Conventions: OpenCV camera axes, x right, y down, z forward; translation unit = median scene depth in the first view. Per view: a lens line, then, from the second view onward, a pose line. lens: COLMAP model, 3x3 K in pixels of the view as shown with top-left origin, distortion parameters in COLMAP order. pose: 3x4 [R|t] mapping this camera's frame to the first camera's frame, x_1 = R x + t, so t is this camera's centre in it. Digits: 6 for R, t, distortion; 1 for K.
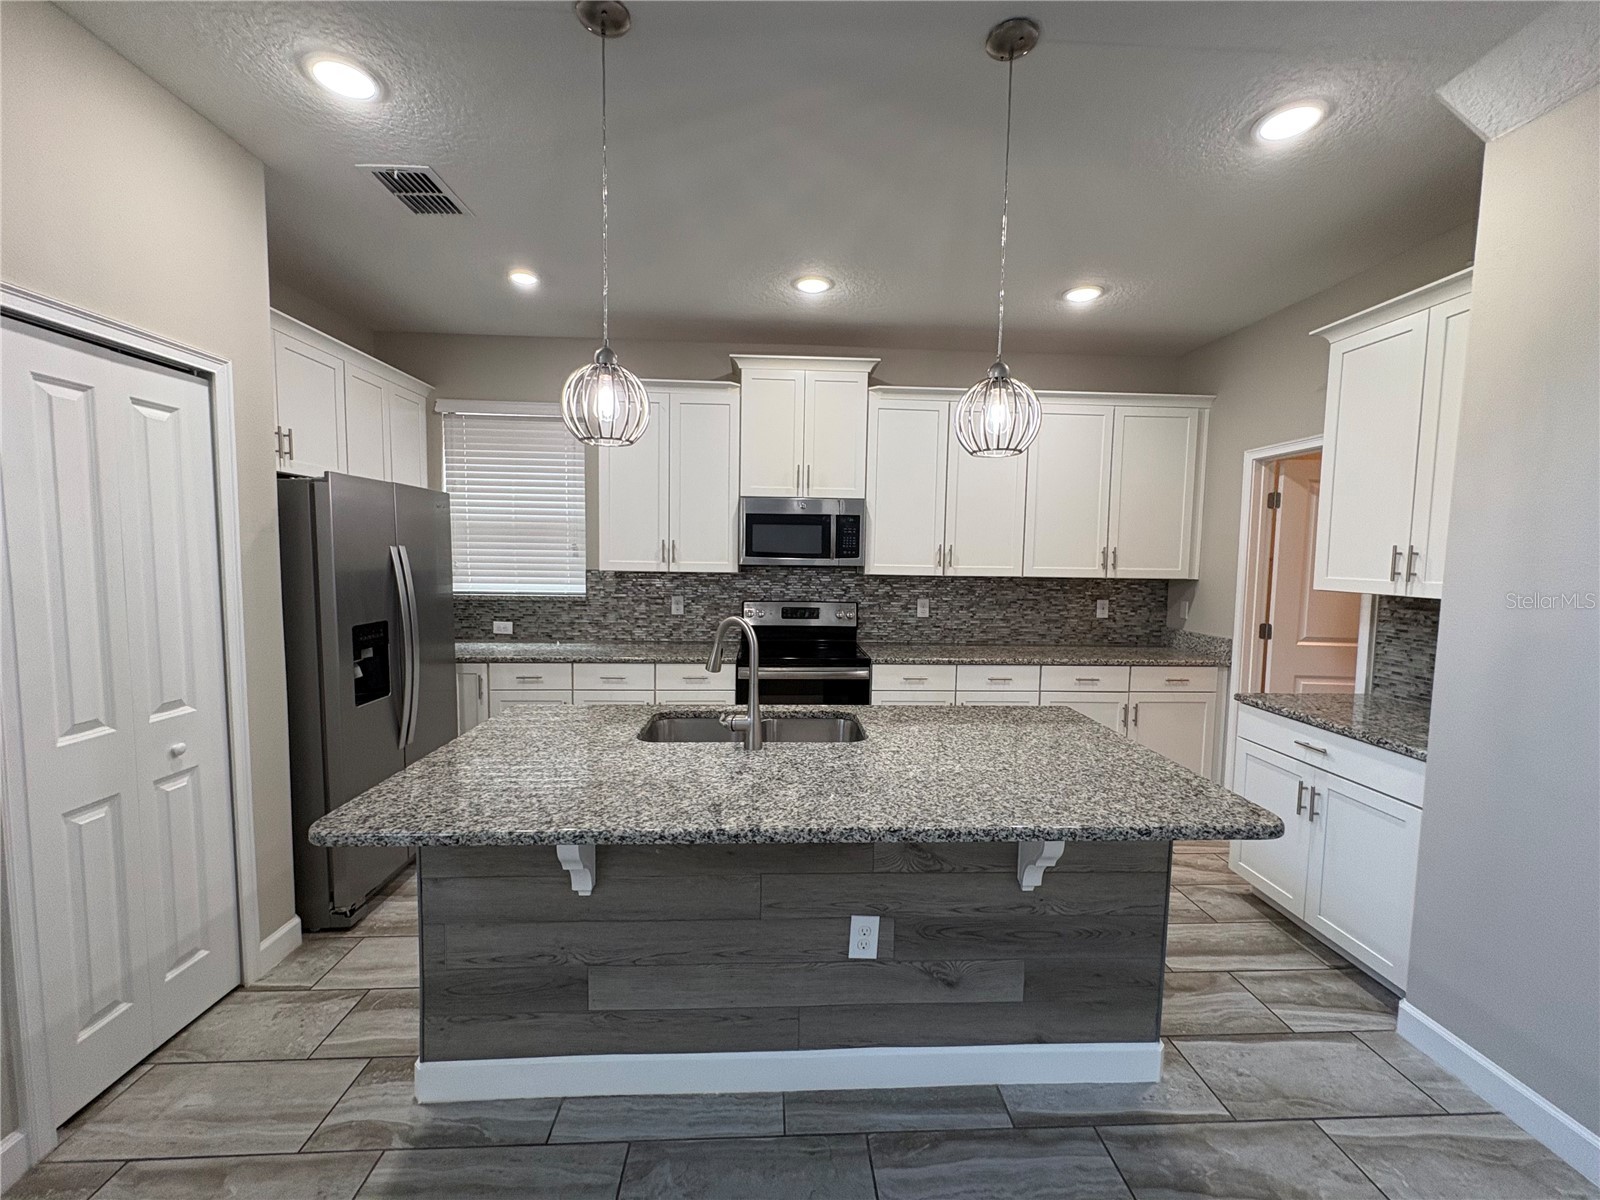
lens RADIAL K [[639.7, 0, 801.7], [0, 639.7, 599.9], [0, 0, 1]] dist [-0.000504, 0.000442]
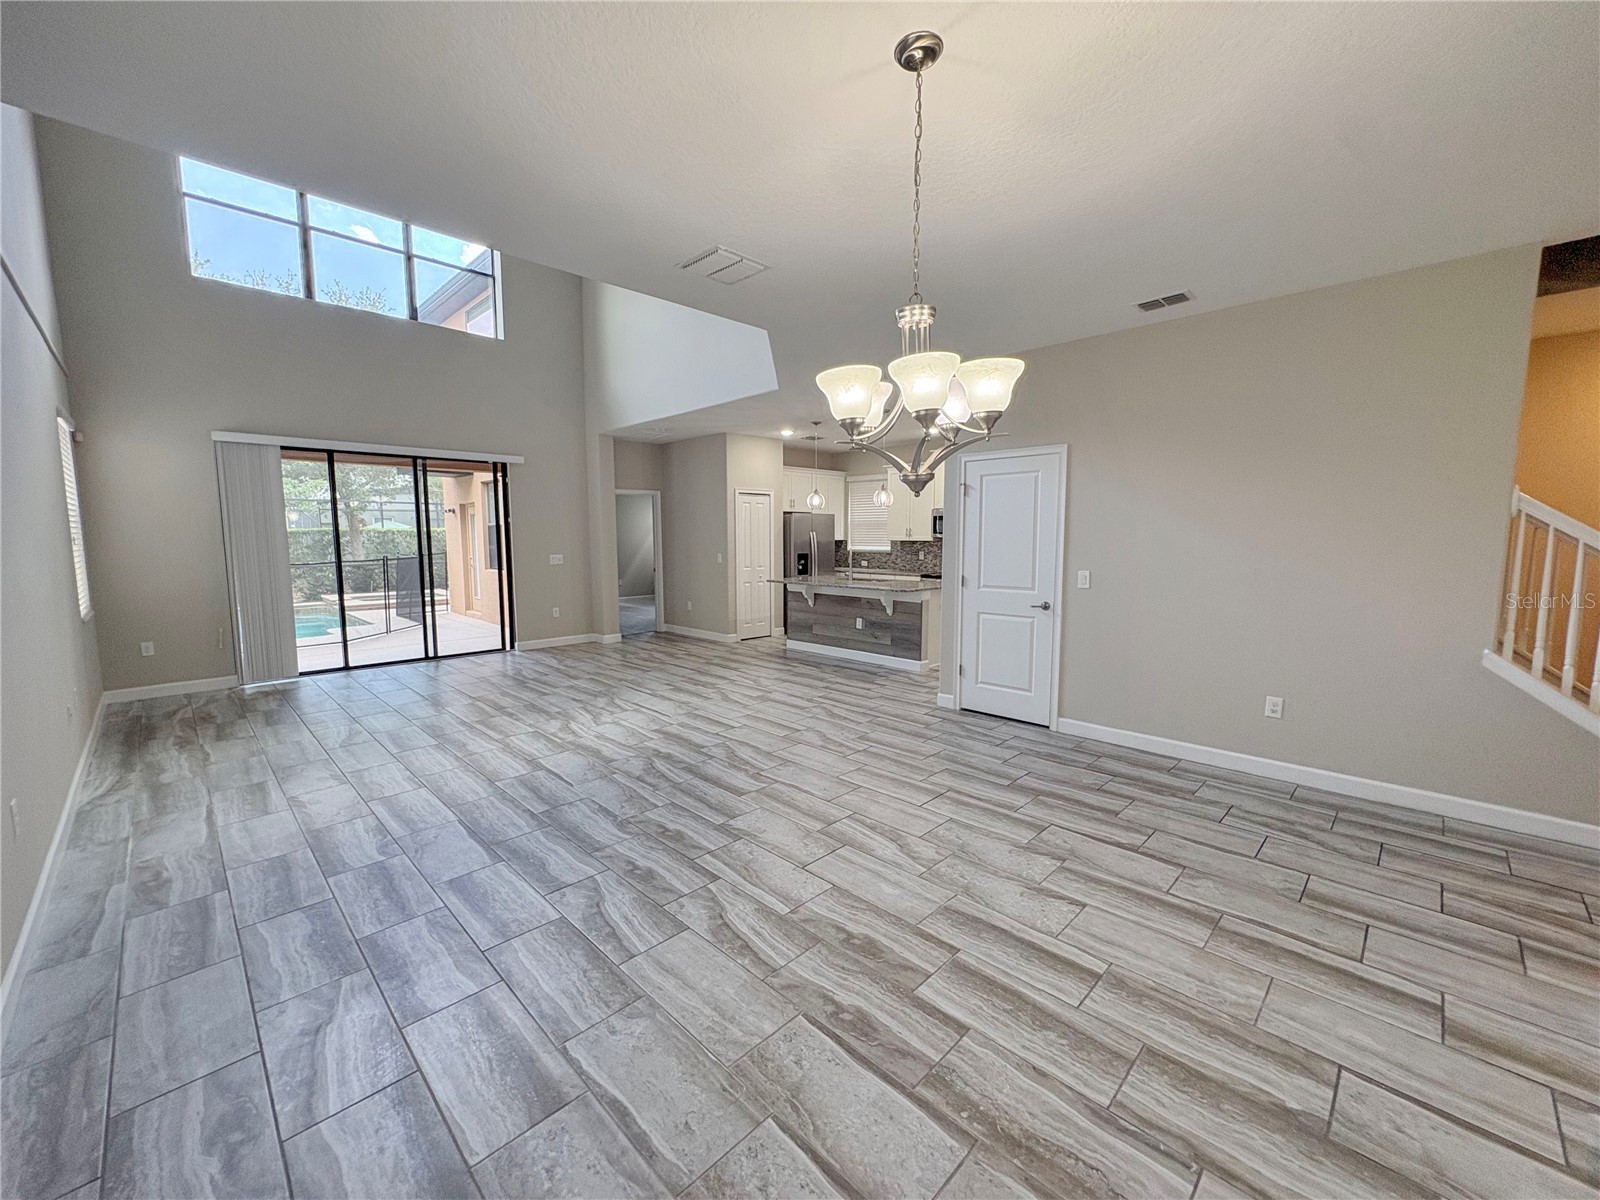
lens RADIAL K [[639.7, 0, 800.8], [0, 639.7, 599.0], [0, 0, 1]] dist [-0.000504, 0.000442]
pose [[0.669582, 0.059265, -0.740370, 2.126369], [-0.043654, 0.998228, 0.040426, 0.156330], [0.741454, 0.005252, 0.670983, -1.519518]]
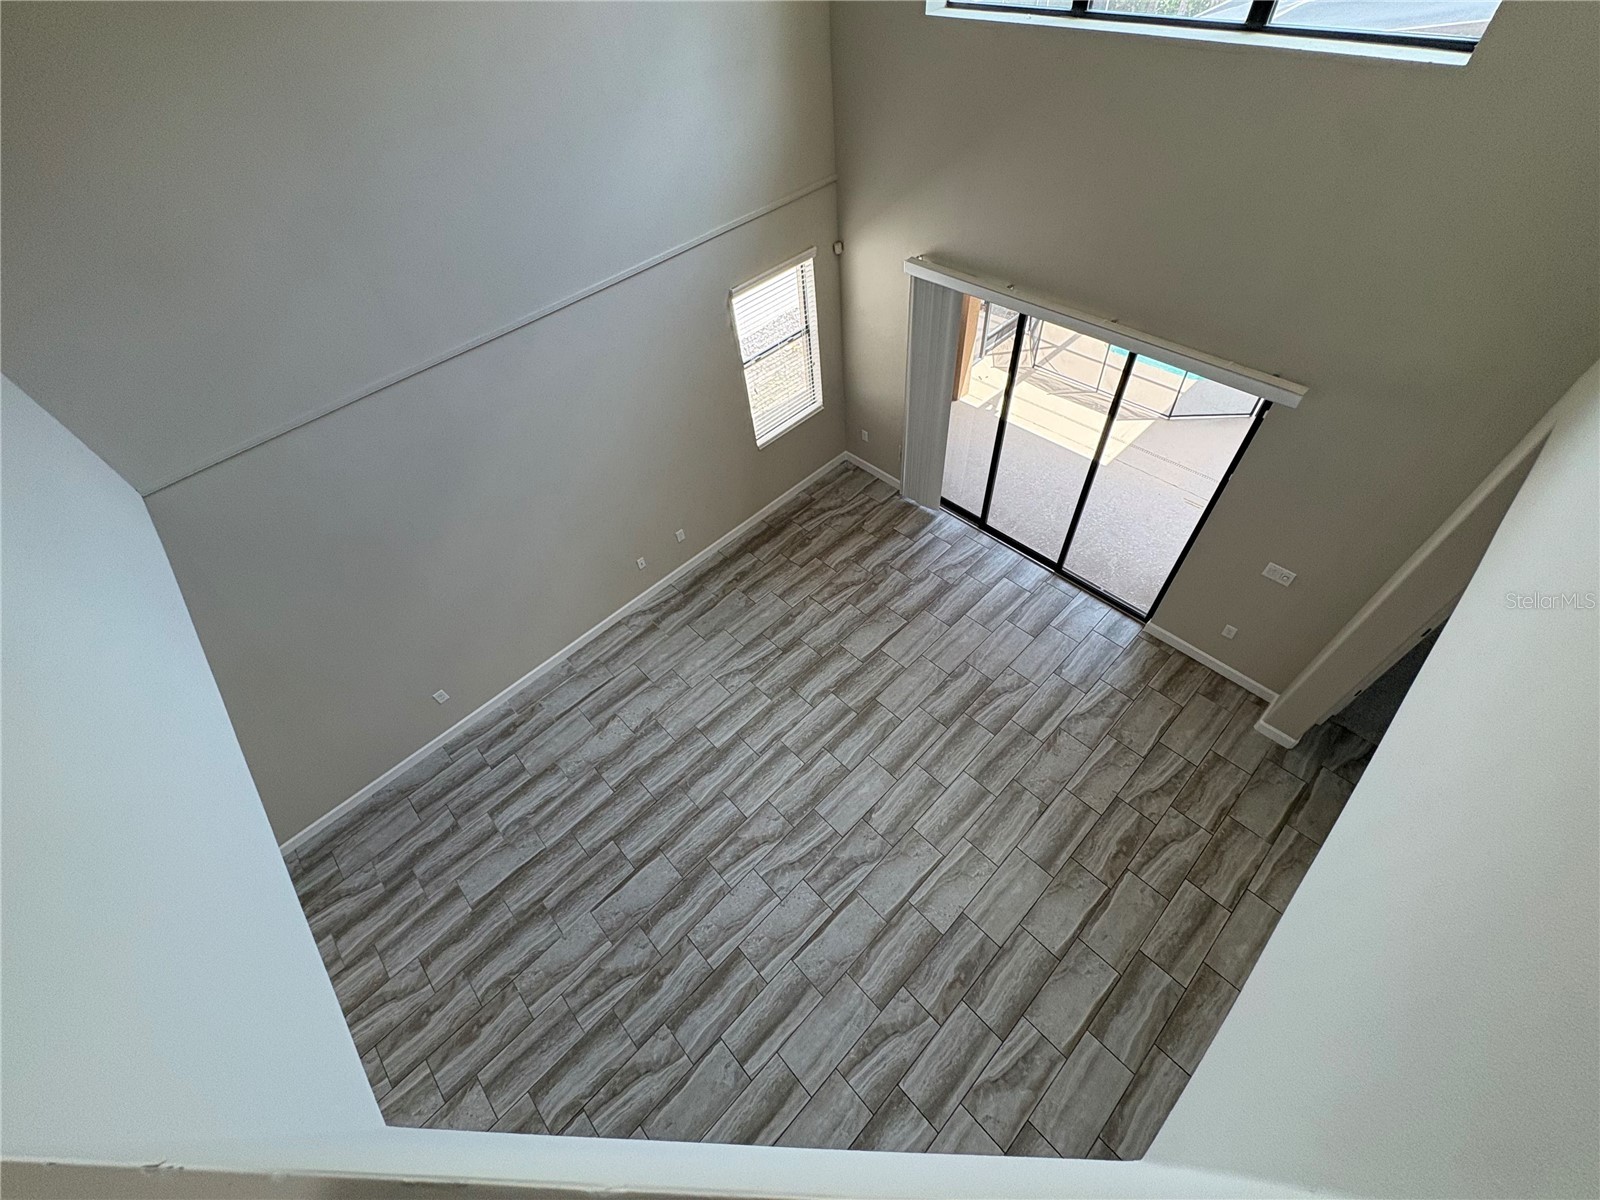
lens RADIAL K [[639.7, 0, 800.0], [0, 639.7, 598.9], [0, 0, 1]] dist [-0.000504, 0.000442]
pose [[-0.755847, 0.538215, -0.372853, 0.393211], [0.025002, 0.592770, 0.804983, -1.288752], [0.654271, 0.599122, -0.461500, -0.193780]]
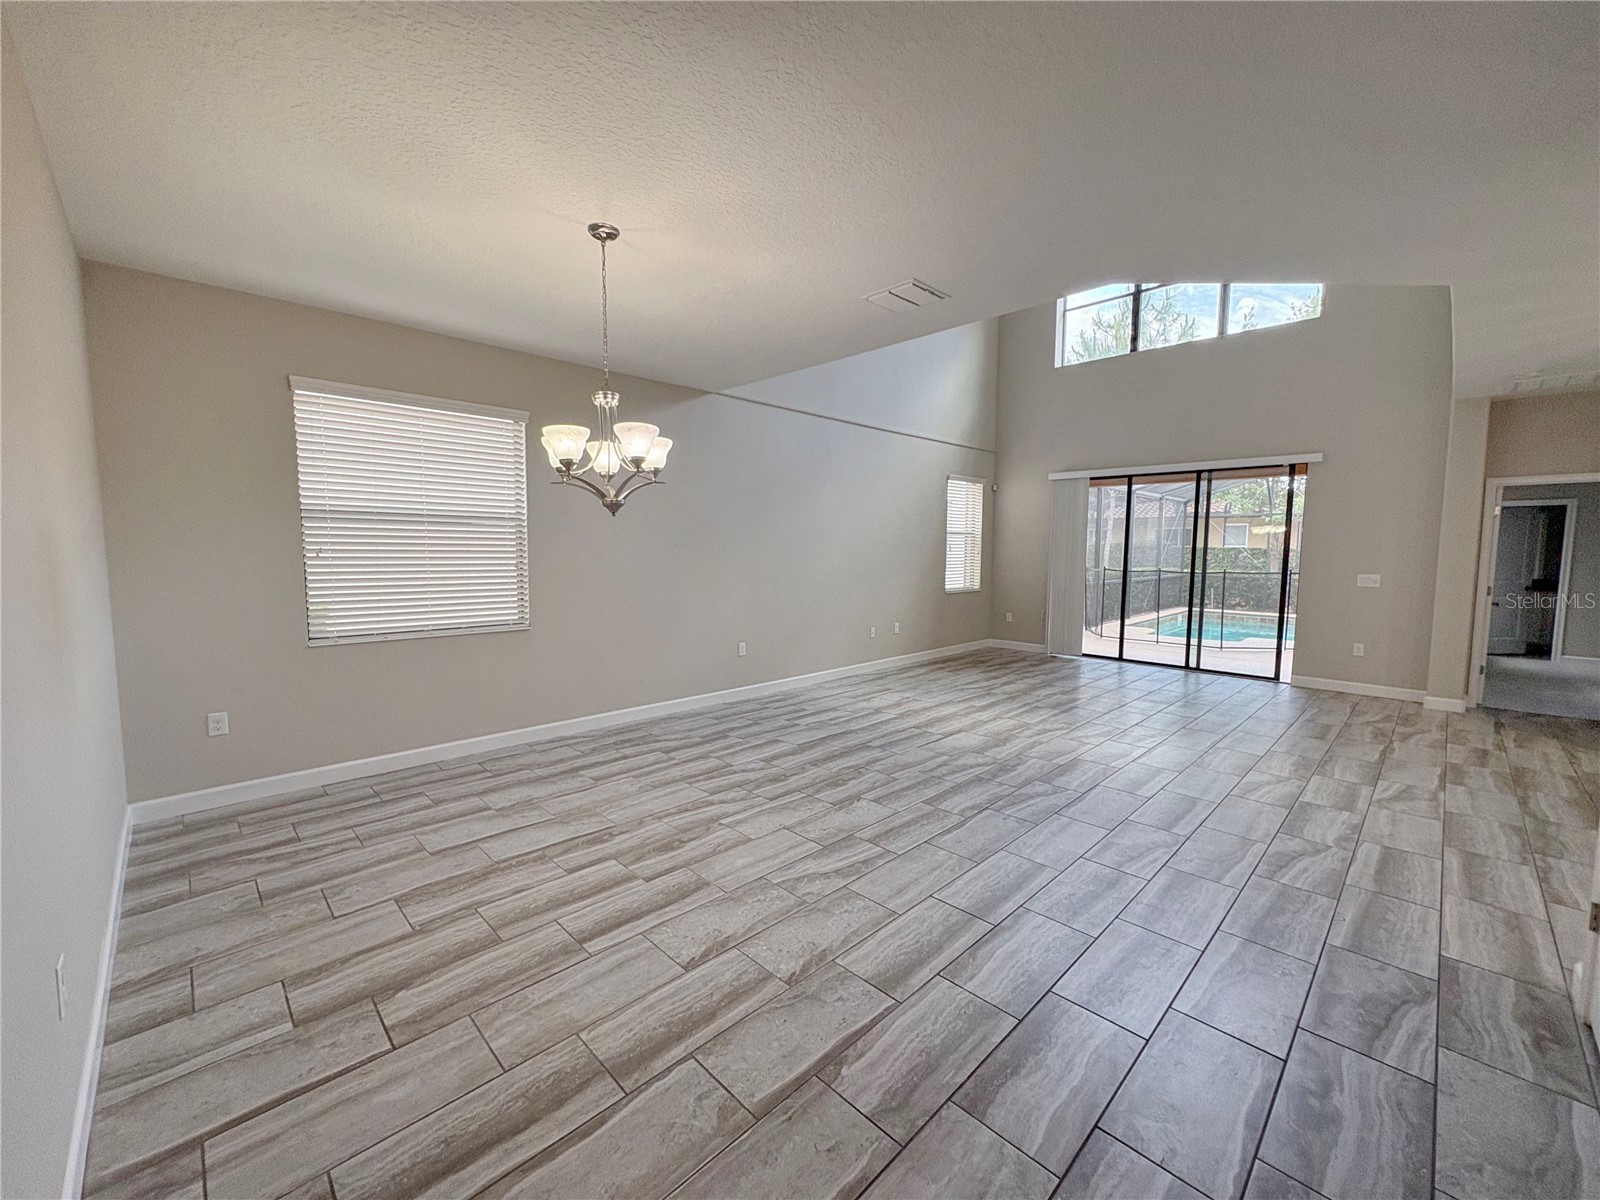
lens RADIAL K [[639.7, 0, 800.1], [0, 639.7, 601.2], [0, 0, 1]] dist [-0.000504, 0.000442]
pose [[-0.748456, 0.038318, -0.662076, 2.152331], [-0.068023, 0.988628, 0.134115, 0.030010], [0.659686, 0.145416, -0.737339, 0.220660]]
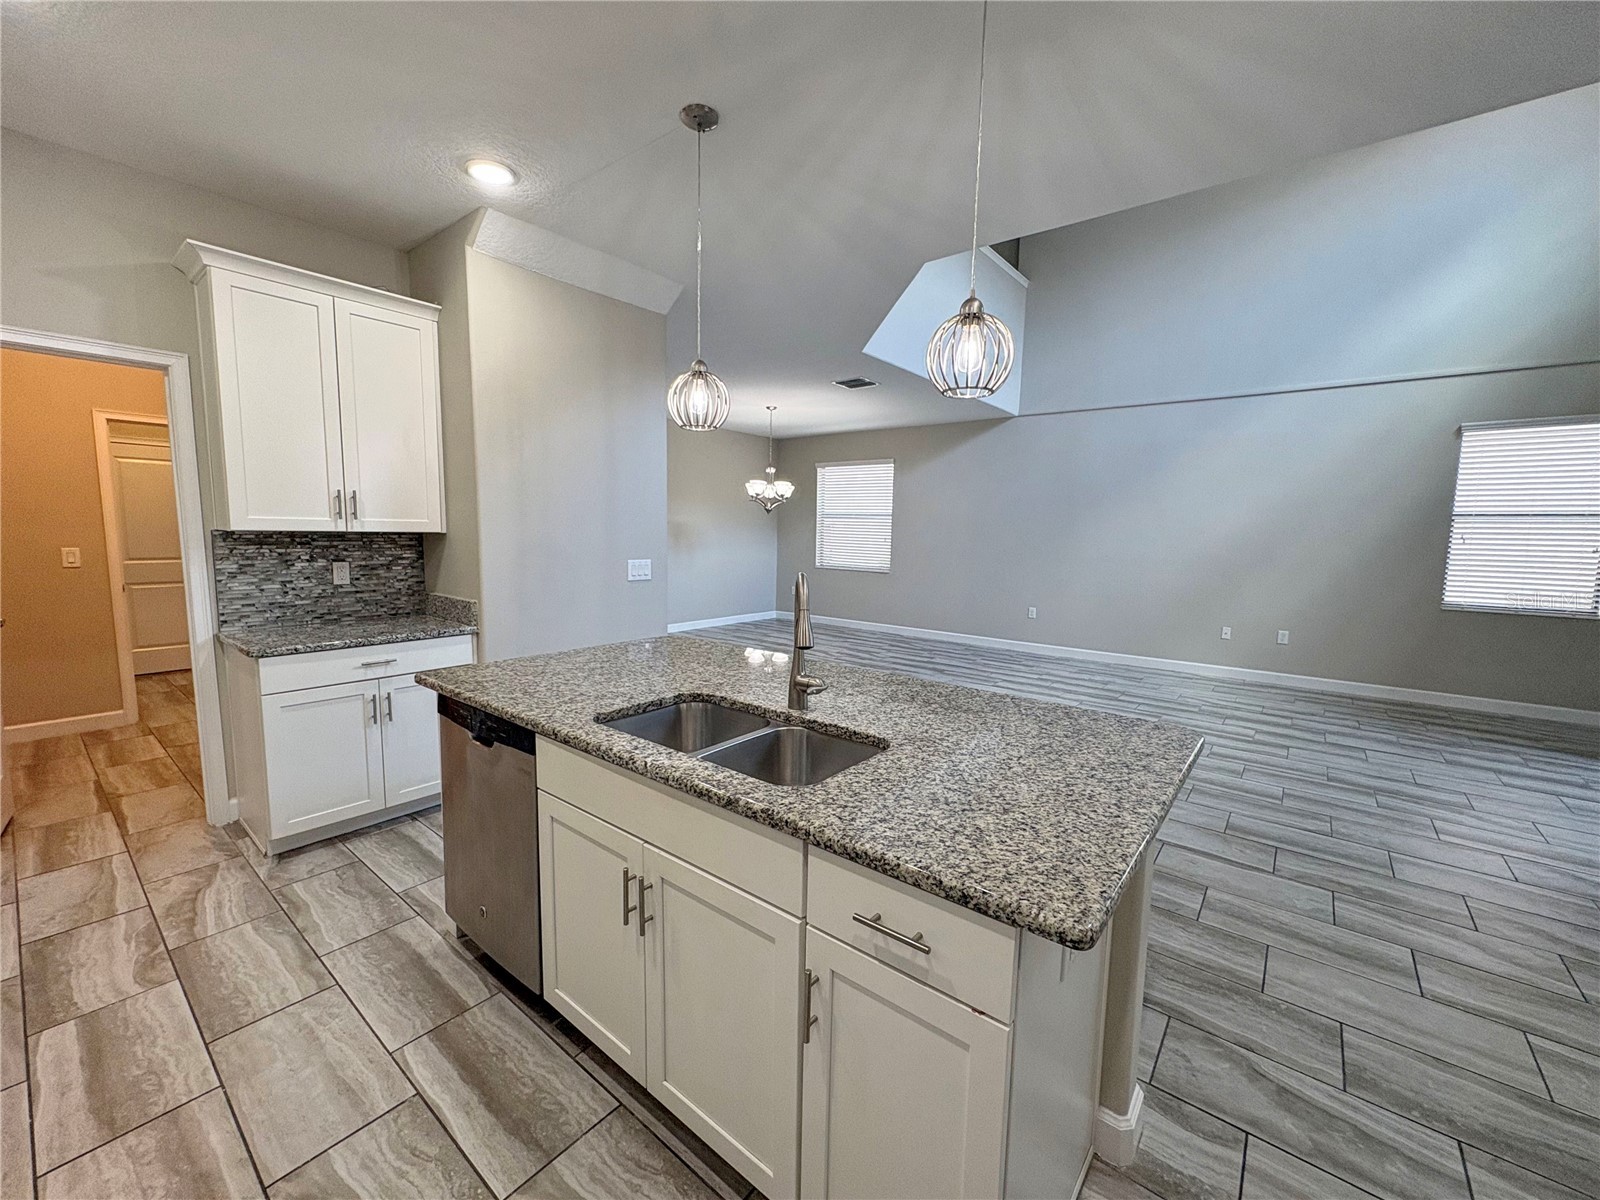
lens RADIAL K [[639.7, 0, 800.9], [0, 639.7, 599.2], [0, 0, 1]] dist [-0.000504, 0.000442]
pose [[-0.747137, -0.099779, 0.657138, -0.541278], [0.021119, 0.984605, 0.173513, -0.071463], [-0.664334, 0.143516, -0.733528, 1.318448]]
